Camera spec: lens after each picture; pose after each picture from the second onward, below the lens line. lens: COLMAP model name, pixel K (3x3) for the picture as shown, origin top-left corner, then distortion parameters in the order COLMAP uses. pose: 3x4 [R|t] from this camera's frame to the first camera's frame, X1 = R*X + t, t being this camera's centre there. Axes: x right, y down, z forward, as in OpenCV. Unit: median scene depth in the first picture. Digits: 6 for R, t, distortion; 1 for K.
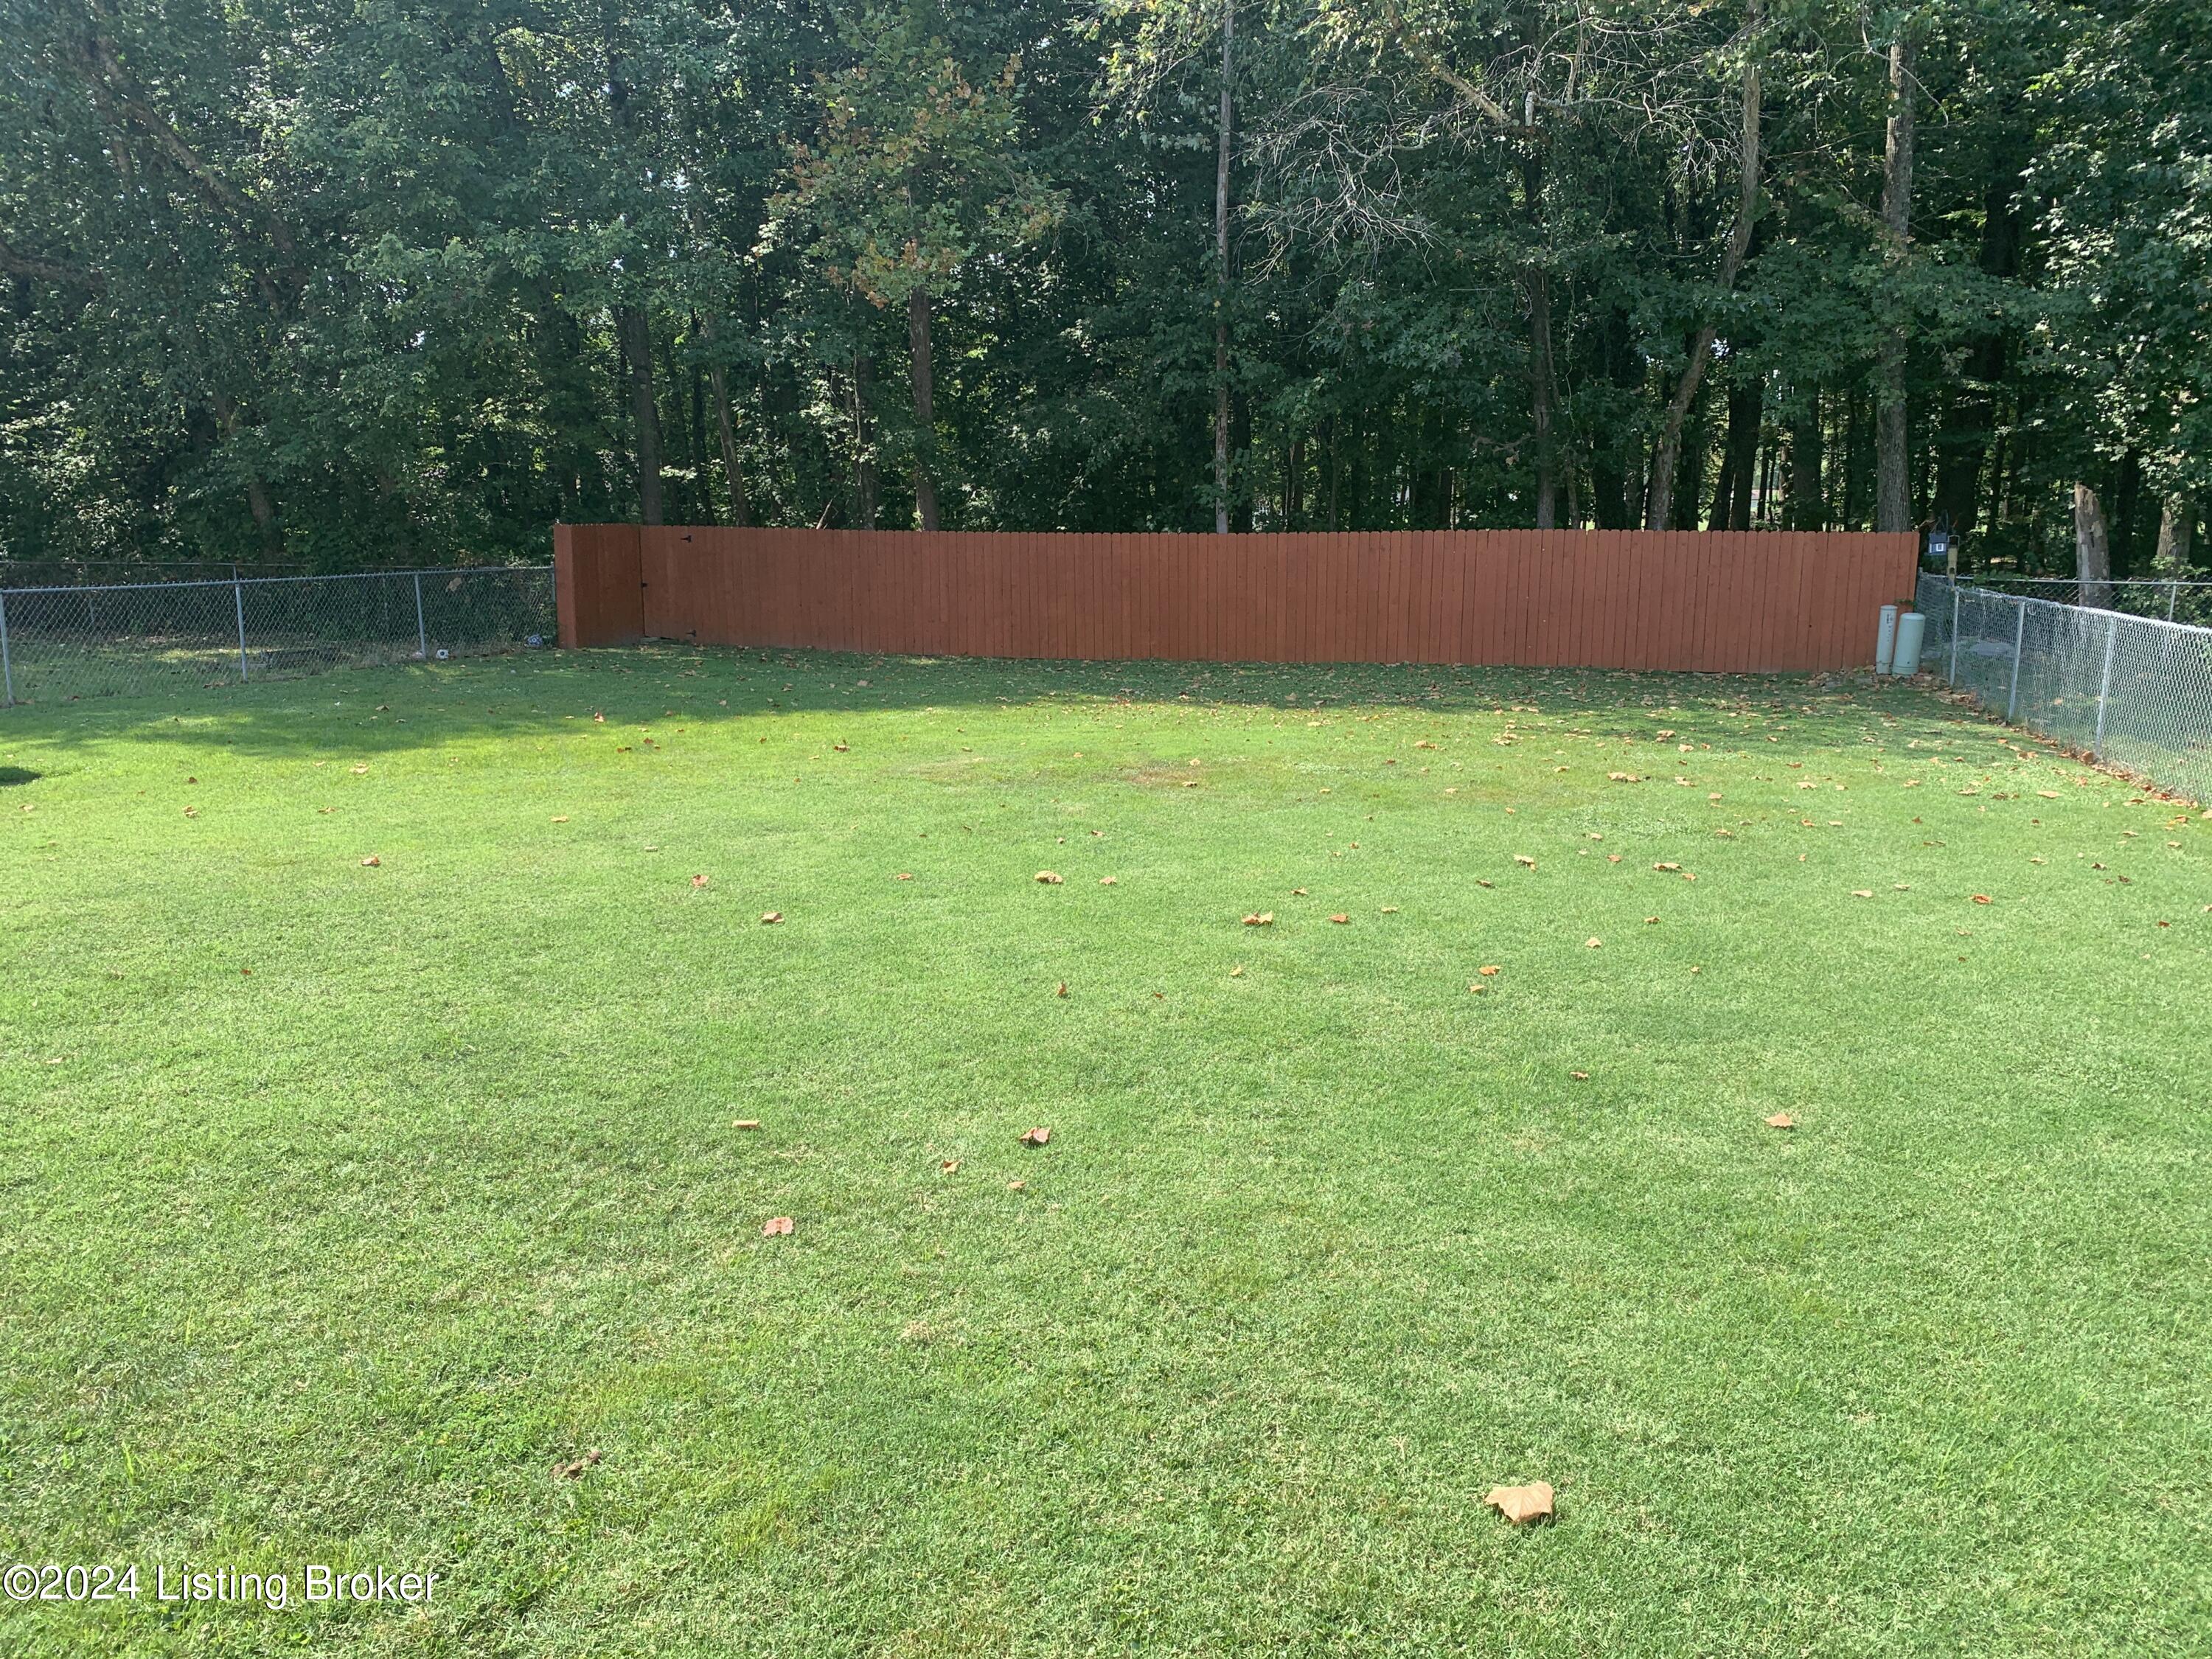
lens RADIAL K [[1744.5, 0, 1061.8], [0, 1744.5, 837.8], [0, 0, 1]] dist [0.125957, -0.357664]
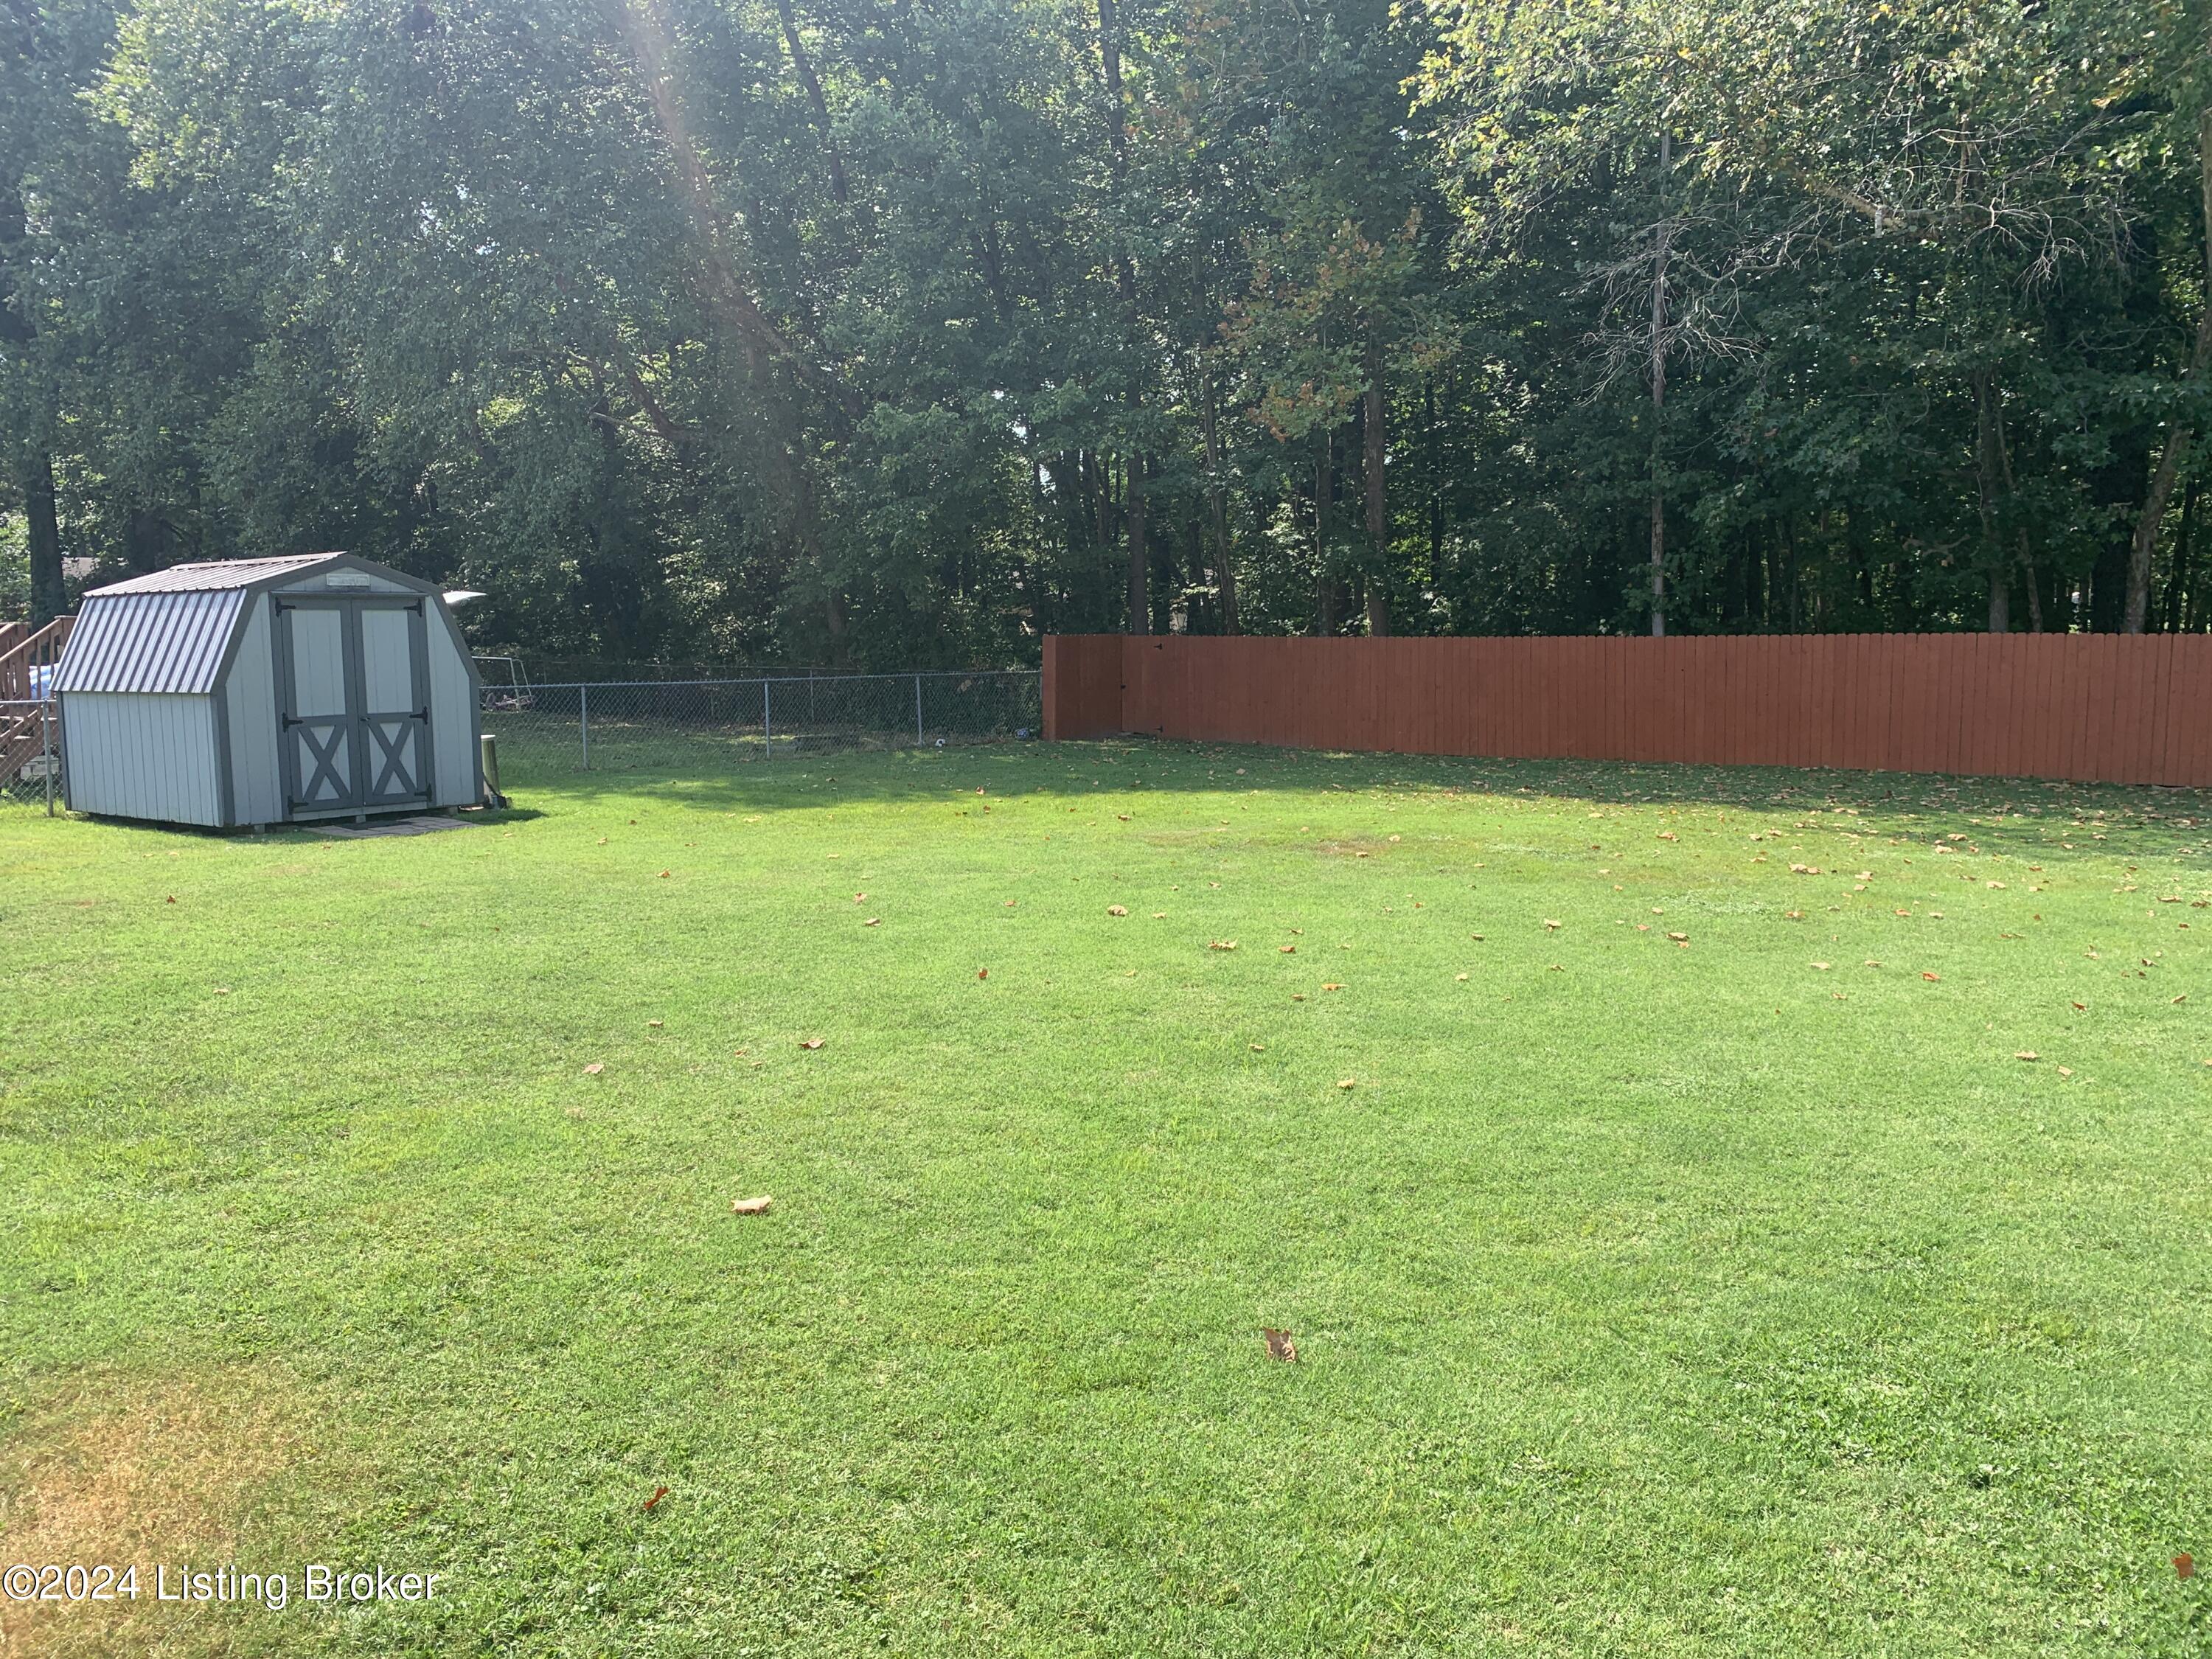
lens RADIAL K [[1744.5, 0, 1061.8], [0, 1744.5, 837.8], [0, 0, 1]] dist [0.125957, -0.357664]
pose [[0.927442, 0.037315, -0.372102, 0.177103], [-0.059724, 0.997018, -0.048874, 0.014308], [0.369168, 0.067551, 0.926904, -0.072021]]
